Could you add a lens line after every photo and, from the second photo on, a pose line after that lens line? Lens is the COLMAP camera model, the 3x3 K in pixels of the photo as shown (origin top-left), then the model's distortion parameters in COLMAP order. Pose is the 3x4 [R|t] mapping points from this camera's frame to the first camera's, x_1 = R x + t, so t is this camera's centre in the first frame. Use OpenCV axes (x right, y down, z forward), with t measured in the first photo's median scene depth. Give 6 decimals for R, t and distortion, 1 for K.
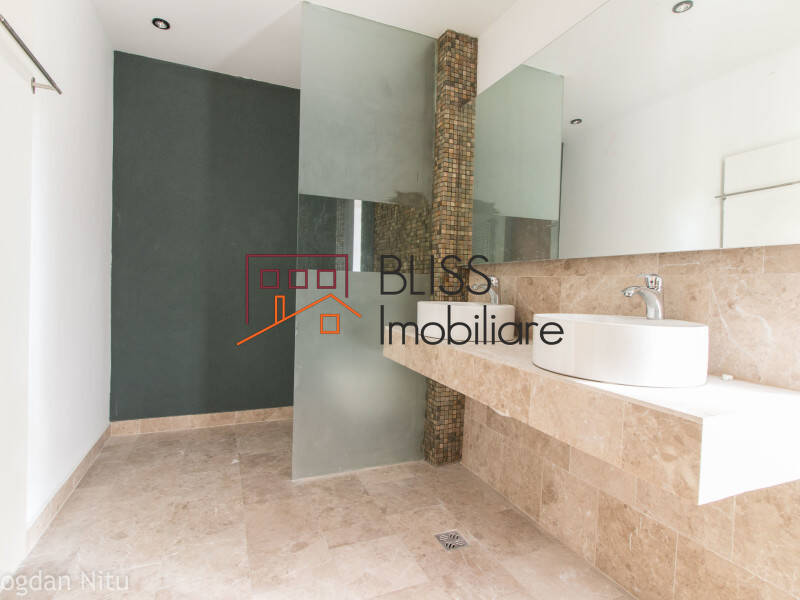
lens RADIAL K [[416.3, 0, 397.7], [0, 416.3, 294.3], [0, 0, 1]] dist [0.000958, 0.000050]
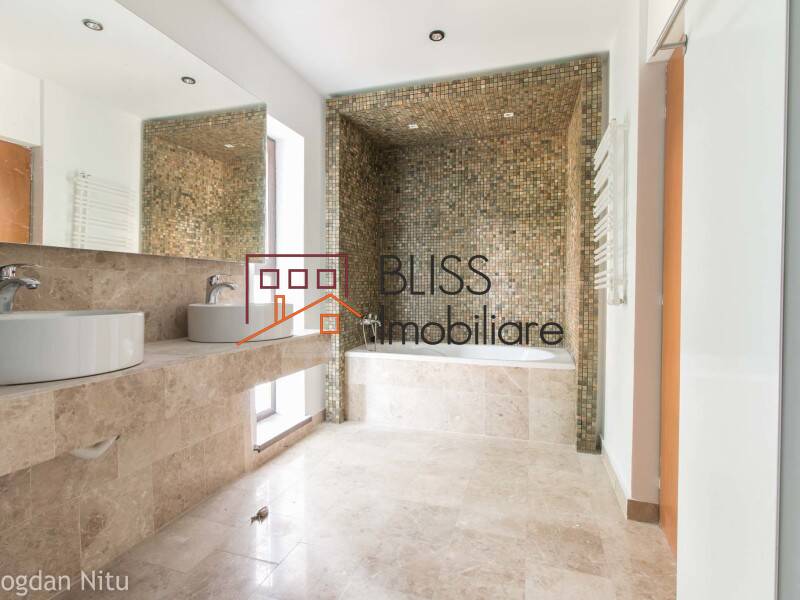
lens RADIAL K [[416.3, 0, 397.7], [0, 416.3, 294.3], [0, 0, 1]] dist [0.000958, 0.000050]
pose [[-0.749399, -0.042352, 0.660762, -0.707125], [-0.010200, 0.998572, 0.052437, -0.048141], [-0.662040, 0.032557, -0.748761, 1.342553]]
